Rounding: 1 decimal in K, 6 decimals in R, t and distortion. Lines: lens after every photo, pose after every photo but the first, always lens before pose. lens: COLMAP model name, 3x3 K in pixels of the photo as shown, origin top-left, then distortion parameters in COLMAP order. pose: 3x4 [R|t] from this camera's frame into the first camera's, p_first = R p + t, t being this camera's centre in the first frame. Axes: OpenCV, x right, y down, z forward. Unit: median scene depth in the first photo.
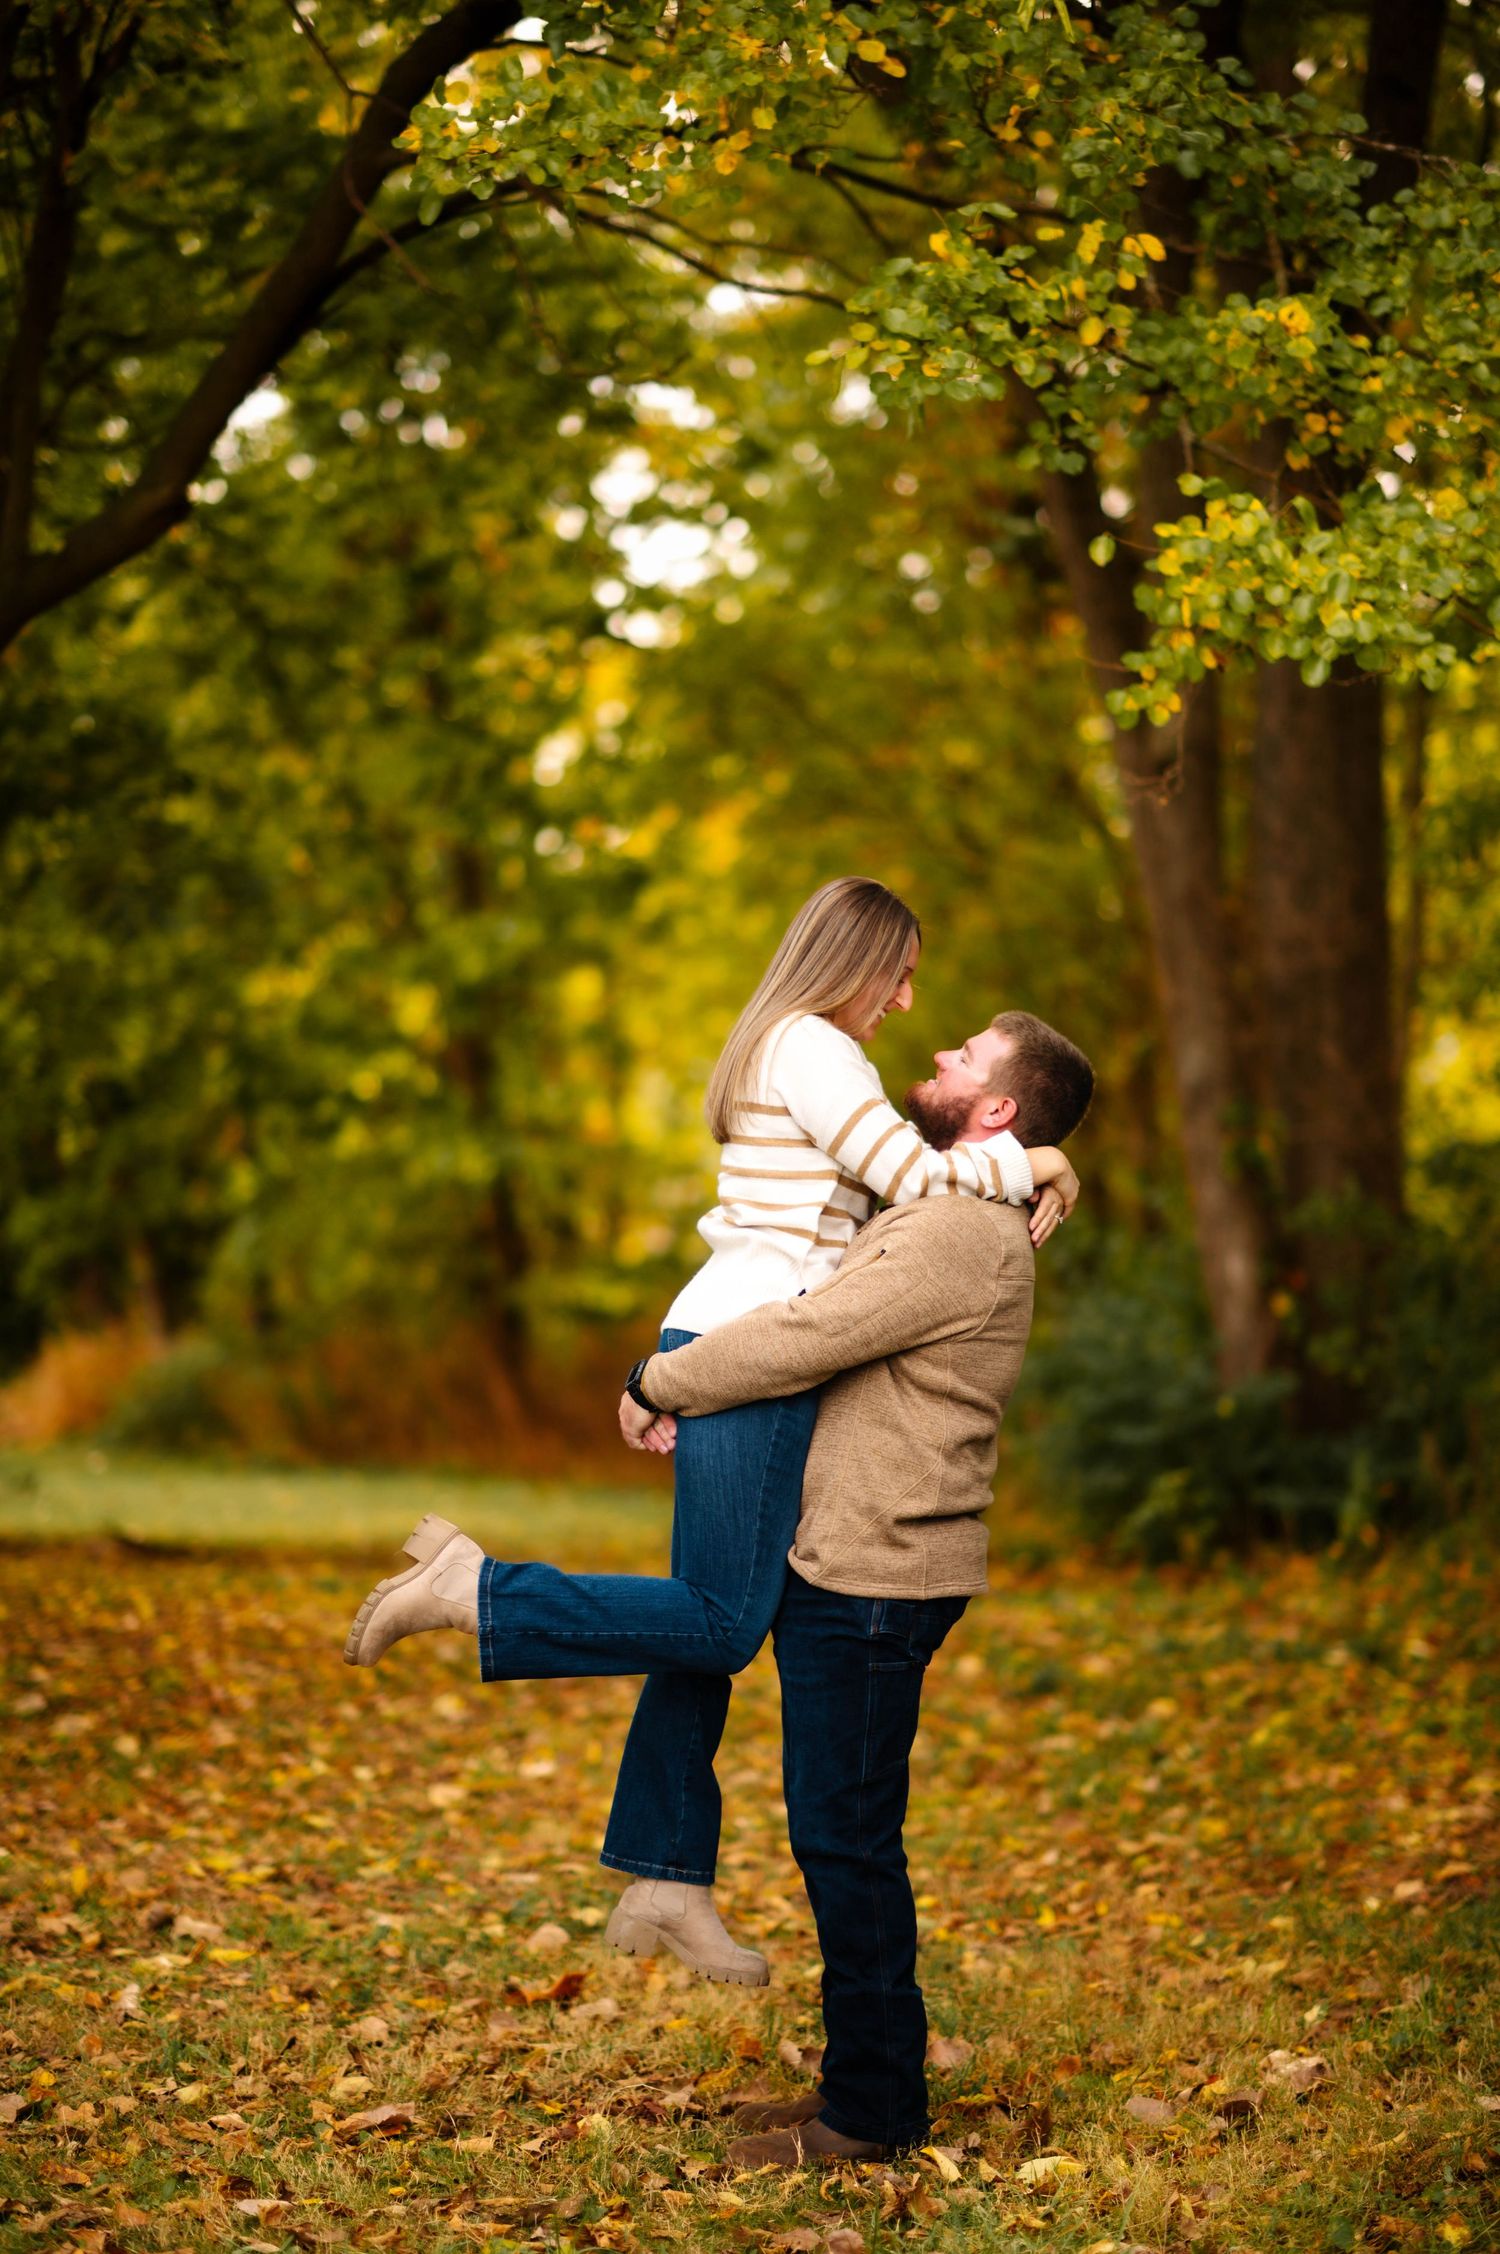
lens RADIAL K [[5342.1, 0, 750.0], [0, 5342.1, 1127.0], [0, 0, 1]] dist [-0.018893, -0.503260]
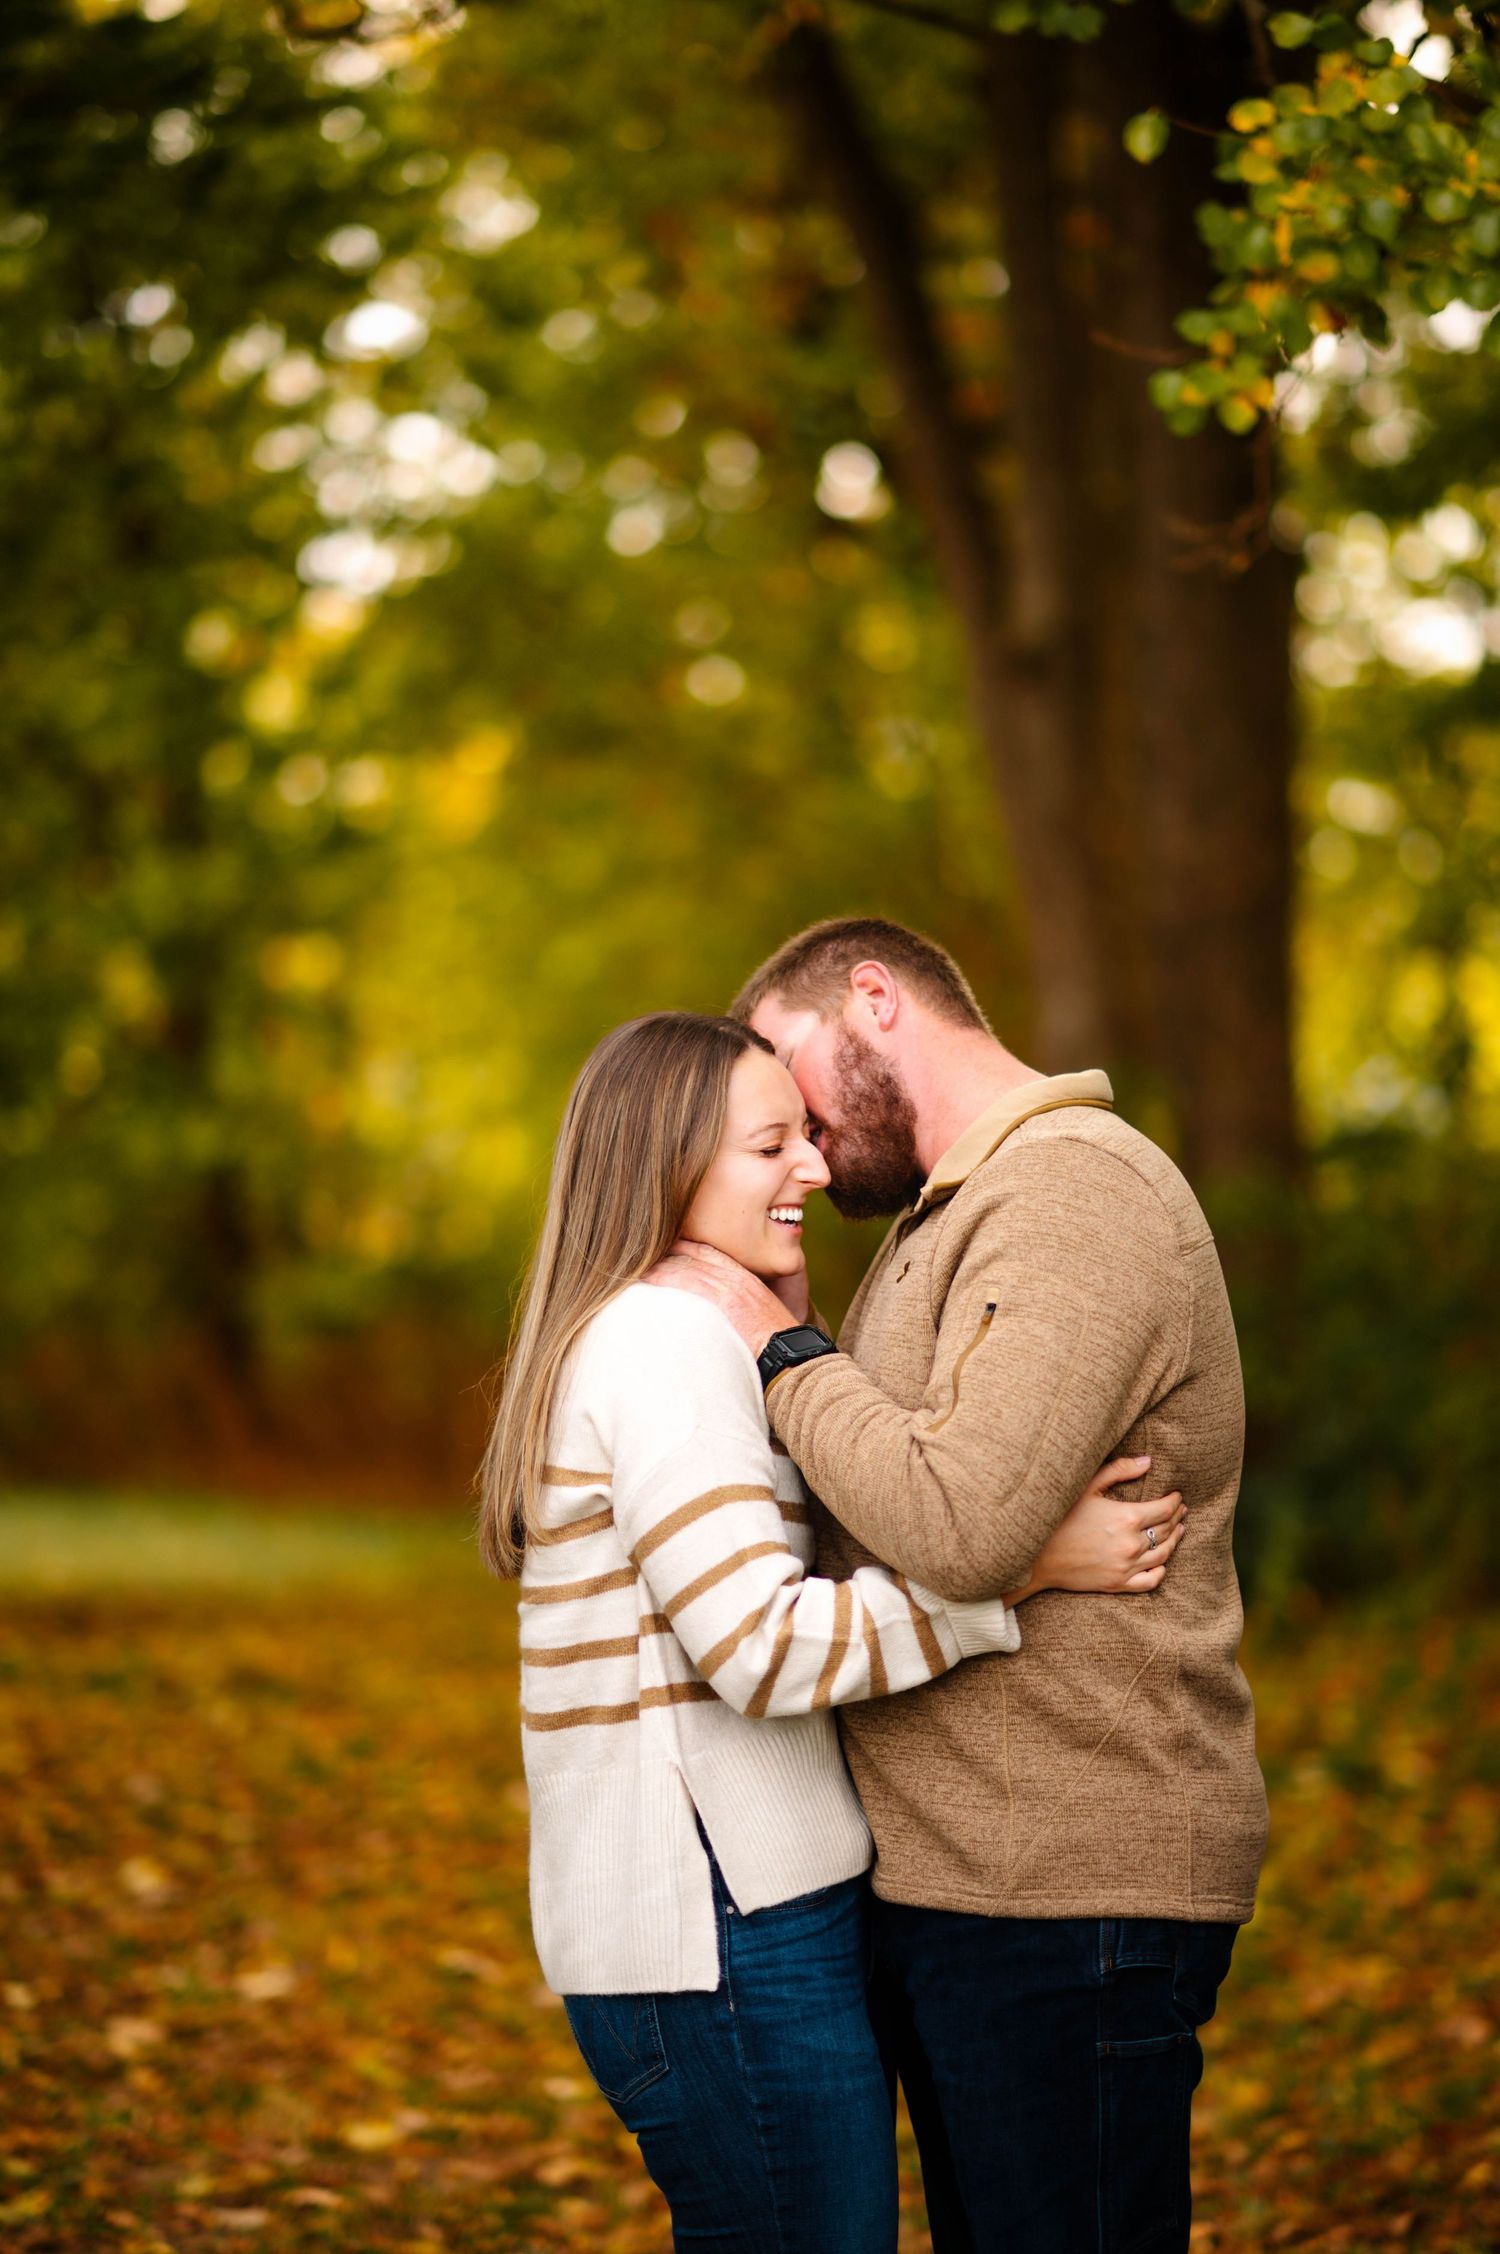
lens RADIAL K [[5626.6, 0, 547.2], [0, 5626.6, 1362.6], [0, 0, 1]] dist [0.006216, 6.869684]
pose [[0.999934, -0.004117, 0.010721, -0.009686], [0.003639, 0.999015, 0.044225, 0.003801], [-0.010892, -0.044183, 0.998964, 0.251177]]
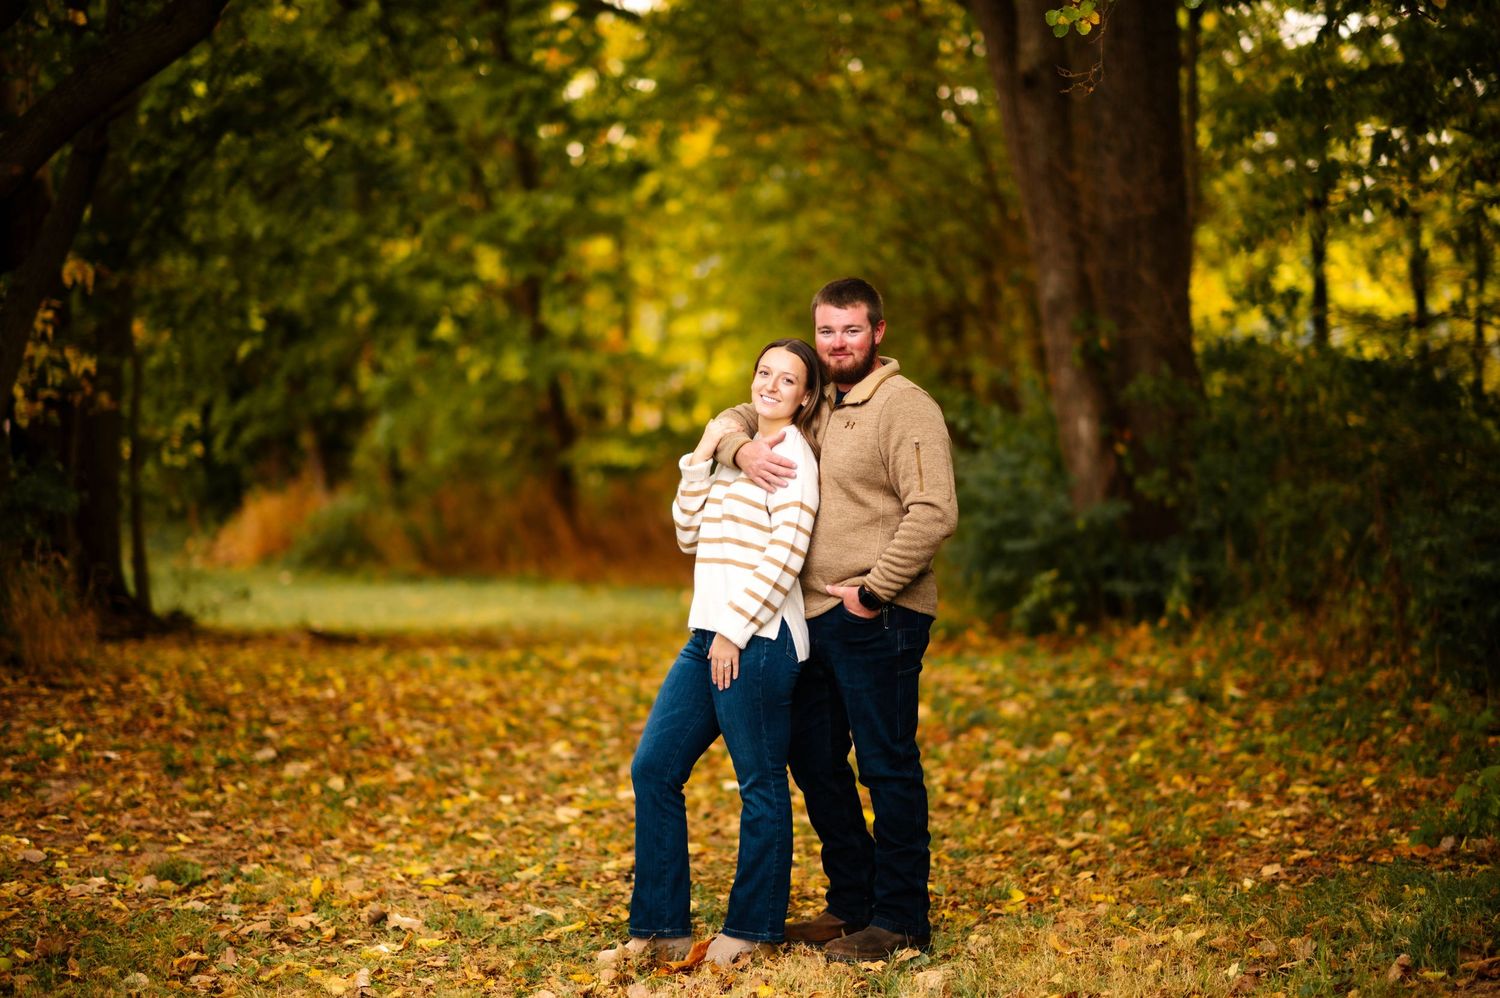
lens RADIAL K [[3597.3, 0, 750.0], [0, 3597.3, 499.0], [0, 0, 1]] dist [-0.052738, -0.737290]
pose [[0.999744, -0.020379, 0.009840, -0.015878], [0.019928, 0.998836, 0.043936, 0.002301], [-0.010724, -0.043729, 0.998986, 0.060757]]
